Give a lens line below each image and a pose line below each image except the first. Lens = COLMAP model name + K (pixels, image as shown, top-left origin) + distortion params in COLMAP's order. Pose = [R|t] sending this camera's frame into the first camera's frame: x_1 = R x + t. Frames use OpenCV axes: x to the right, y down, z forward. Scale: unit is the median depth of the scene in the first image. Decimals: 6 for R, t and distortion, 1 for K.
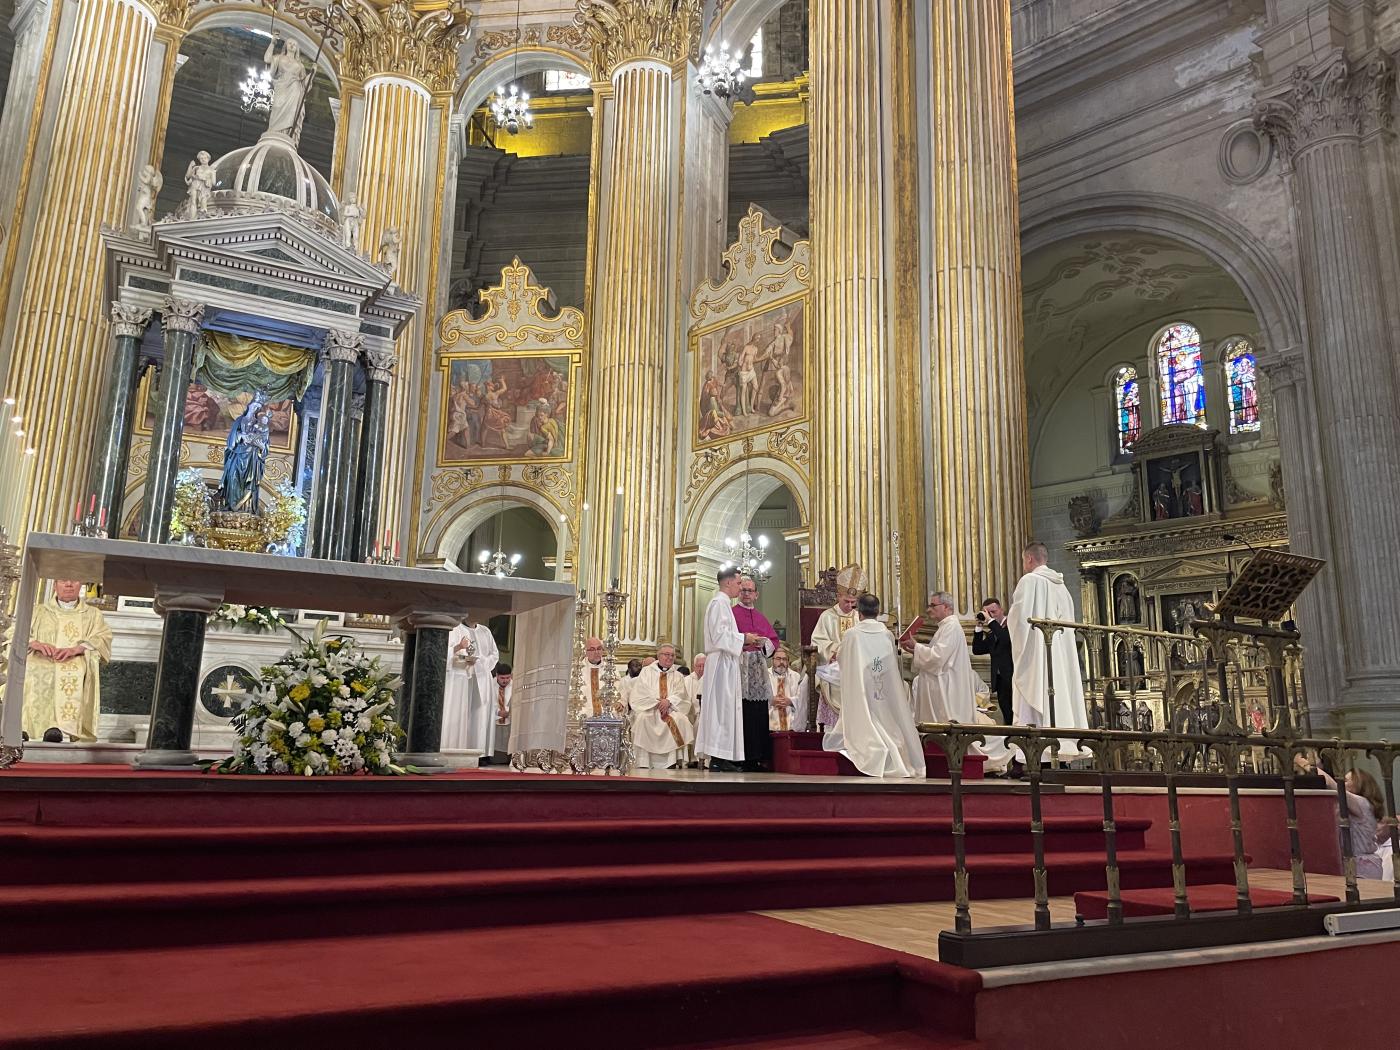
lens RADIAL K [[1057.0, 0, 705.0], [0, 1057.0, 527.2], [0, 0, 1]] dist [0.091022, -0.117749]
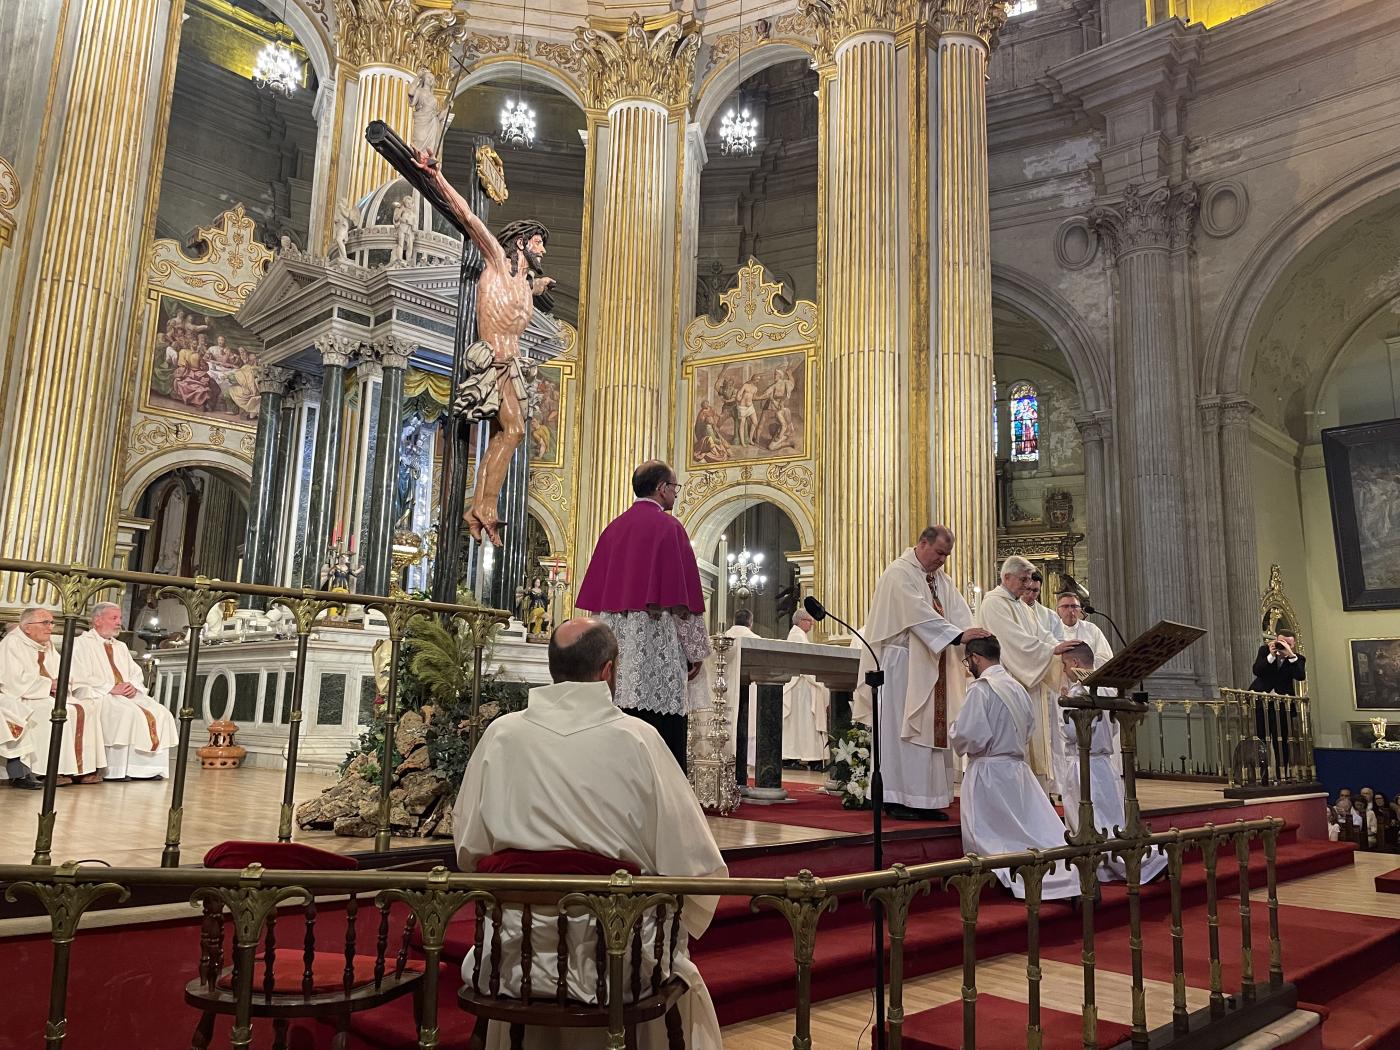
lens RADIAL K [[1057.0, 0, 703.4], [0, 1057.0, 530.3], [0, 0, 1]] dist [0.091022, -0.117749]
pose [[0.955494, 0.058231, 0.289207, -0.323618], [-0.072186, 0.996674, 0.037814, -0.054095], [-0.286043, -0.057008, 0.956519, -0.083894]]
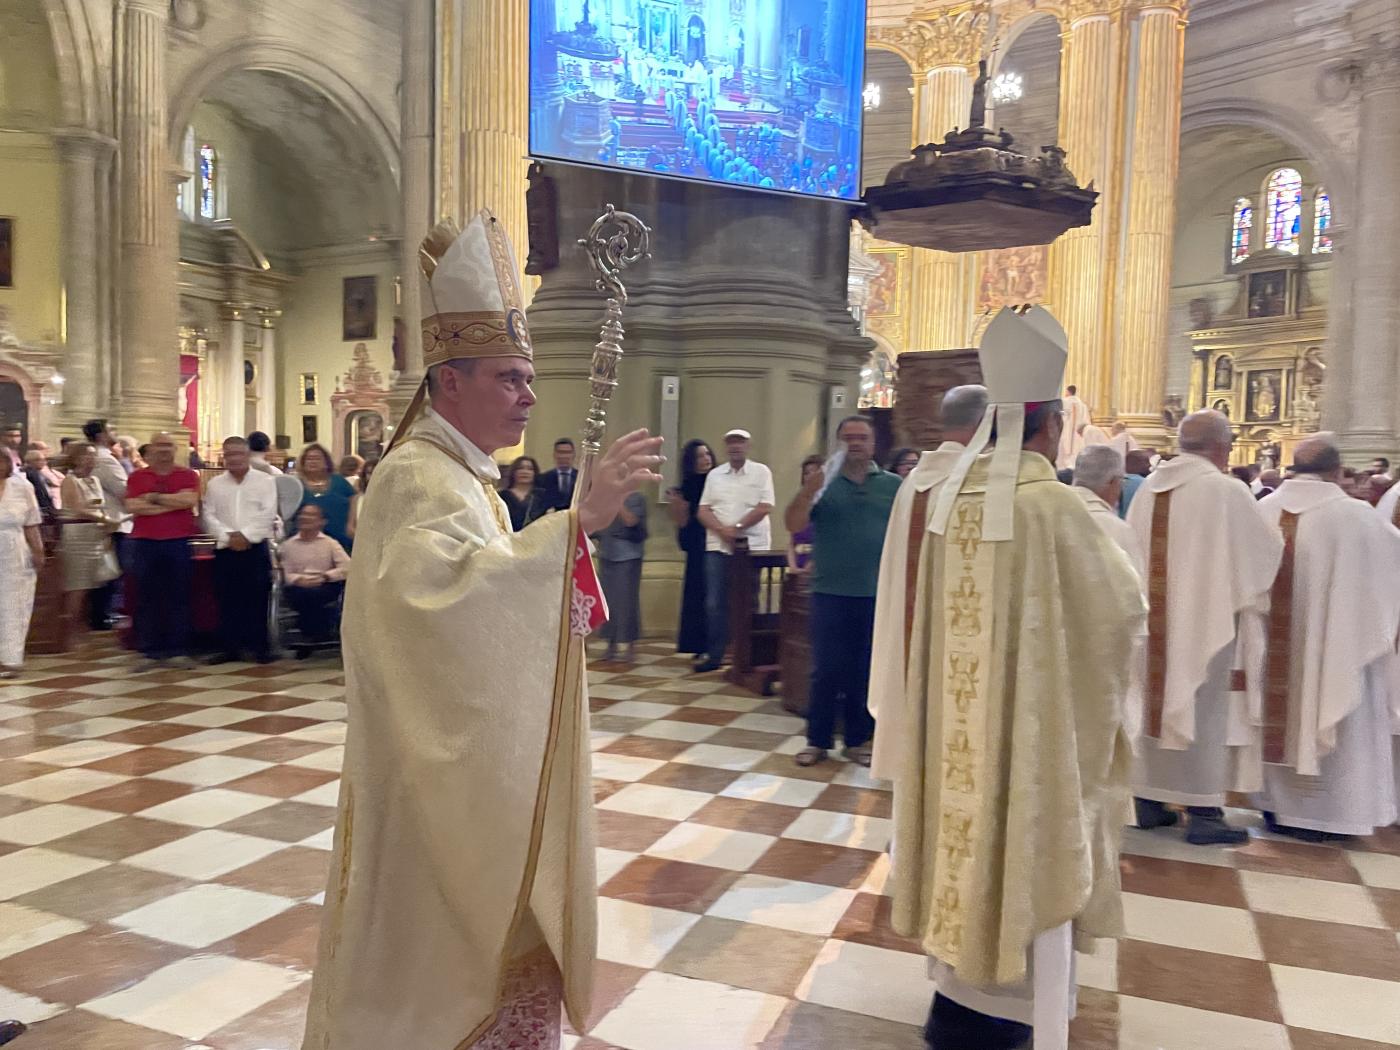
lens RADIAL K [[1057.0, 0, 711.2], [0, 1057.0, 535.5], [0, 0, 1]] dist [0.091022, -0.117749]
pose [[0.996804, 0.009694, -0.079298, -0.322689], [0.011406, 0.965170, 0.261376, -0.192961], [0.079070, -0.261445, 0.961974, -0.916981]]
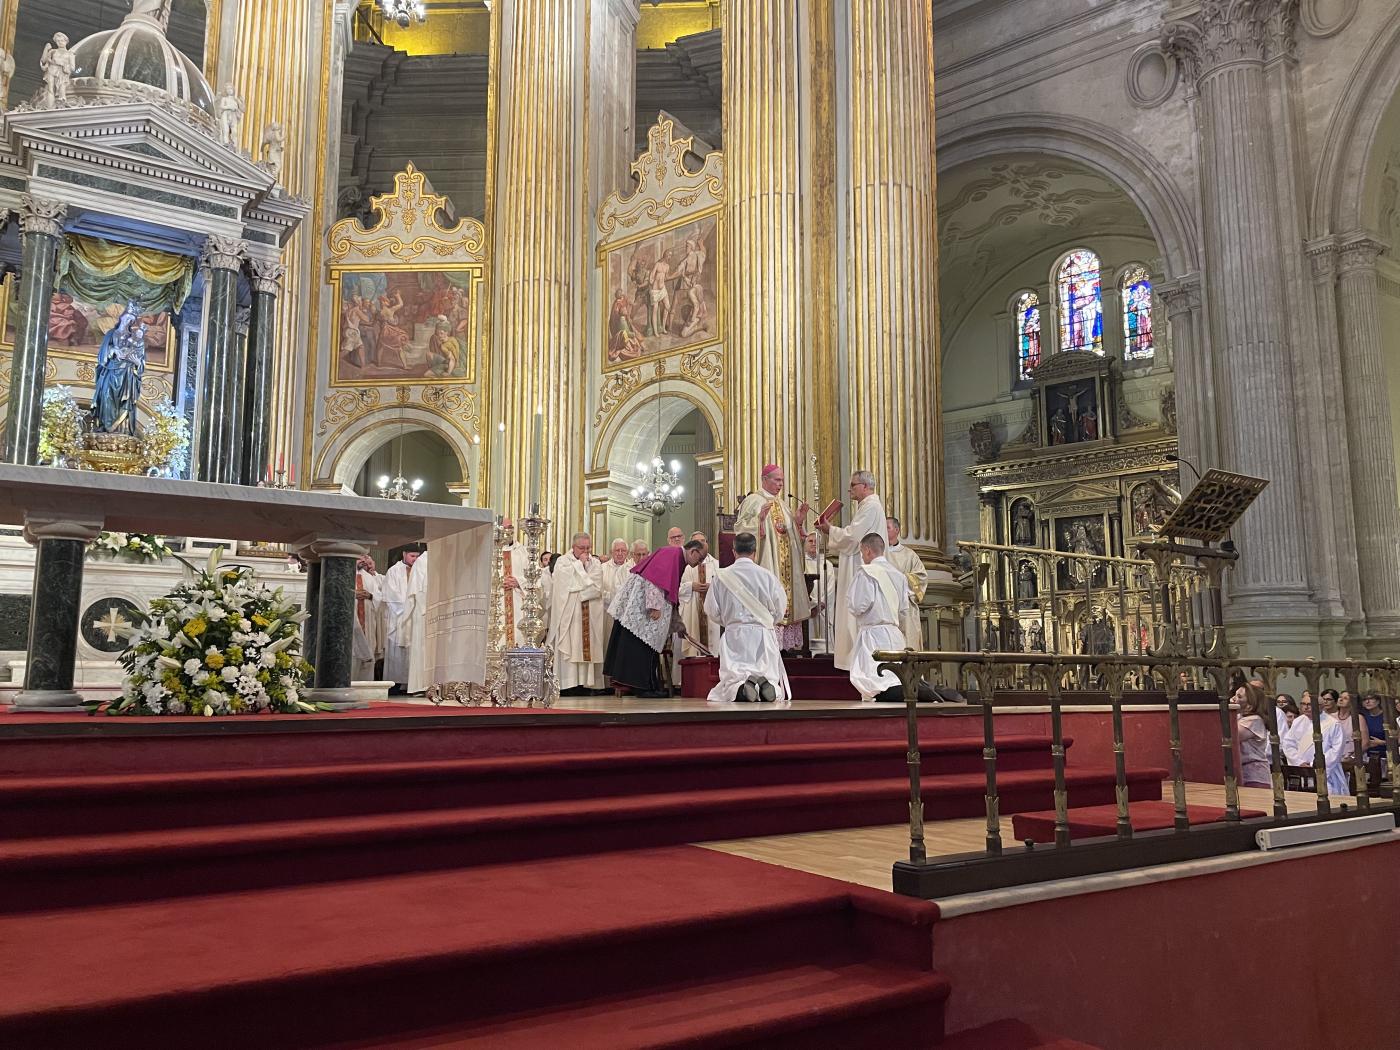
lens RADIAL K [[1057.0, 0, 703.4], [0, 1057.0, 536.5], [0, 0, 1]] dist [0.091022, -0.117749]
pose [[0.995930, -0.006757, 0.089879, -0.007813], [-0.000312, 0.996922, 0.078404, 0.001300], [-0.090132, -0.078113, 0.992862, 0.015384]]
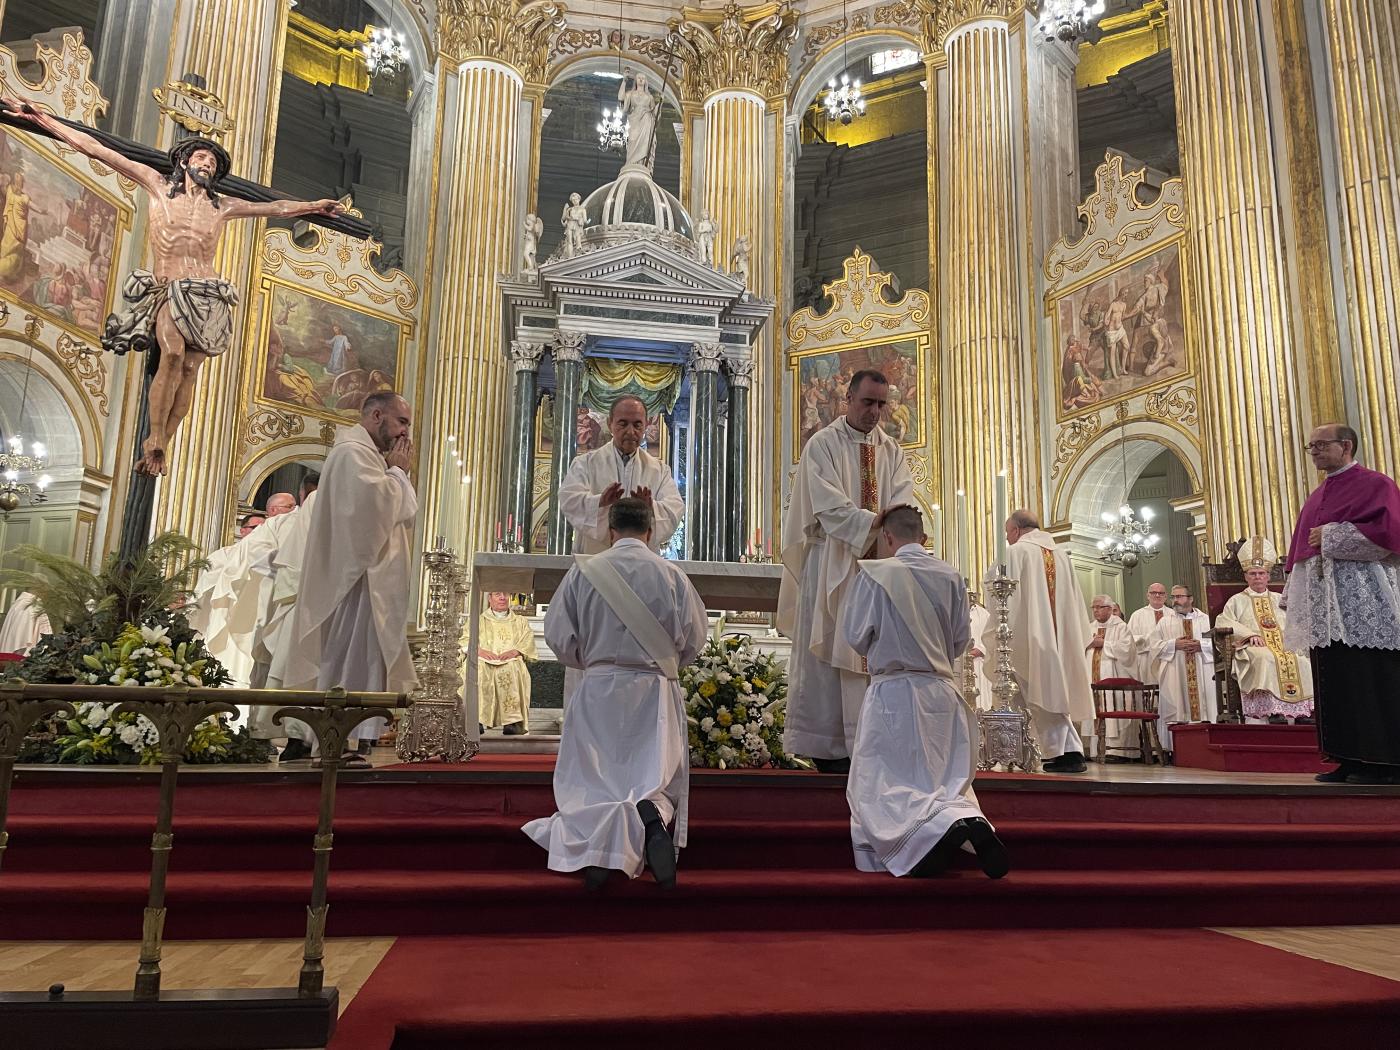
lens RADIAL K [[1057.0, 0, 712.5], [0, 1057.0, 528.3], [0, 0, 1]] dist [0.091022, -0.117749]
pose [[0.947397, -0.065744, -0.313234, -0.011638], [0.069647, 0.997571, 0.001273, -0.001377], [0.312390, -0.023022, 0.949675, 0.004815]]
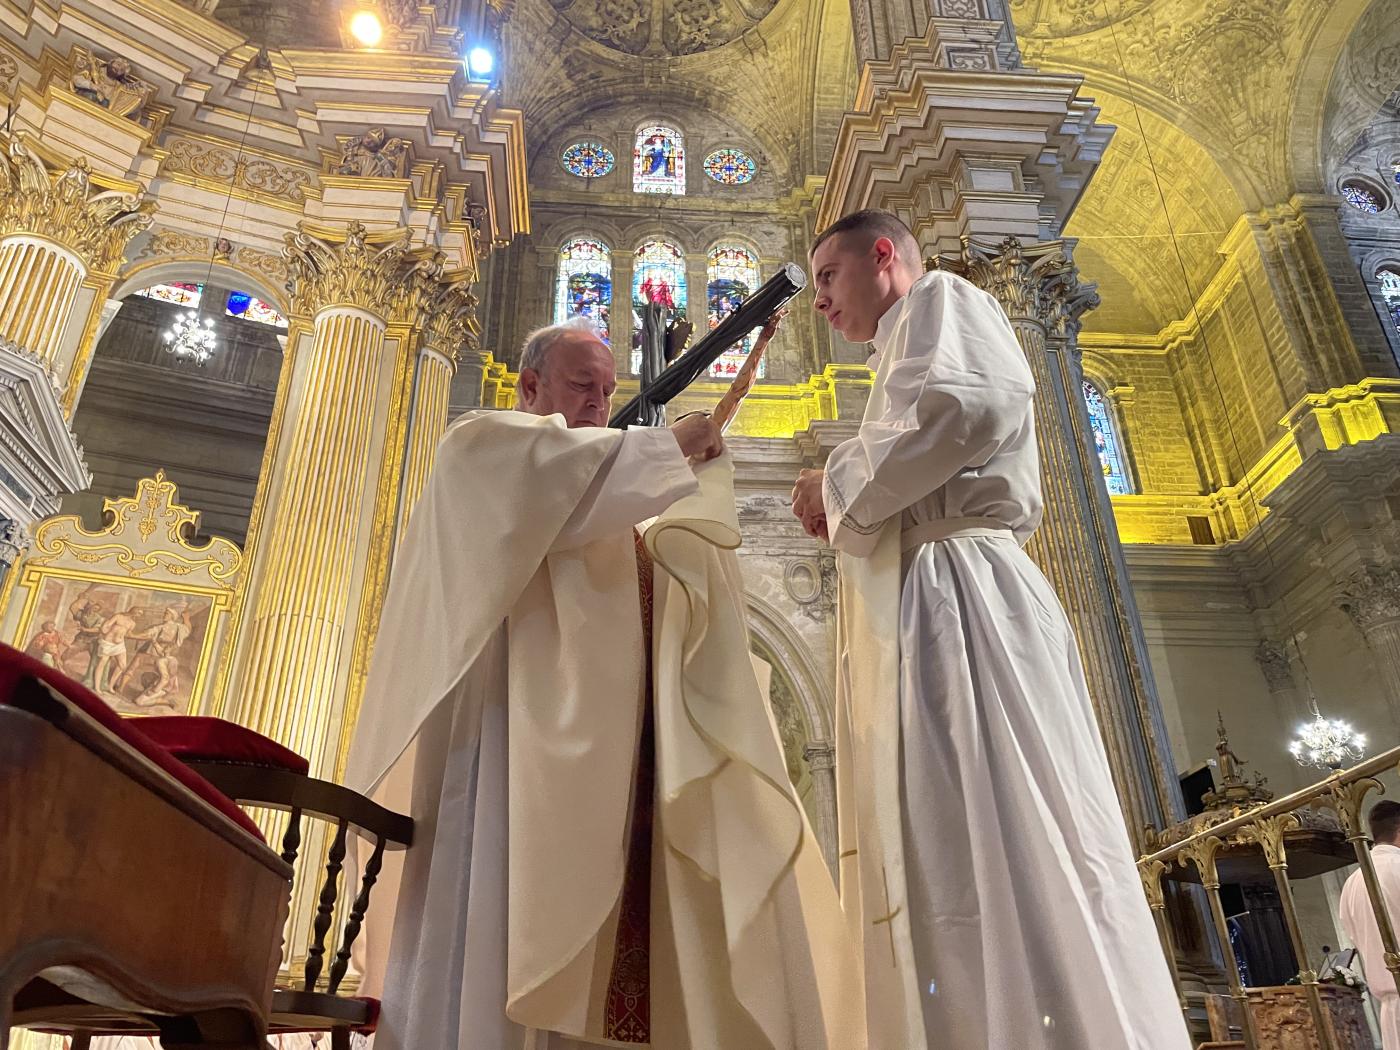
lens RADIAL K [[1057.0, 0, 698.3], [0, 1057.0, 523.1], [0, 0, 1]] dist [0.091022, -0.117749]
pose [[0.411632, 0.409776, 0.814029, -0.531614], [-0.175027, 0.912130, -0.370653, 0.009630], [-0.894385, 0.010096, 0.447184, 0.152623]]
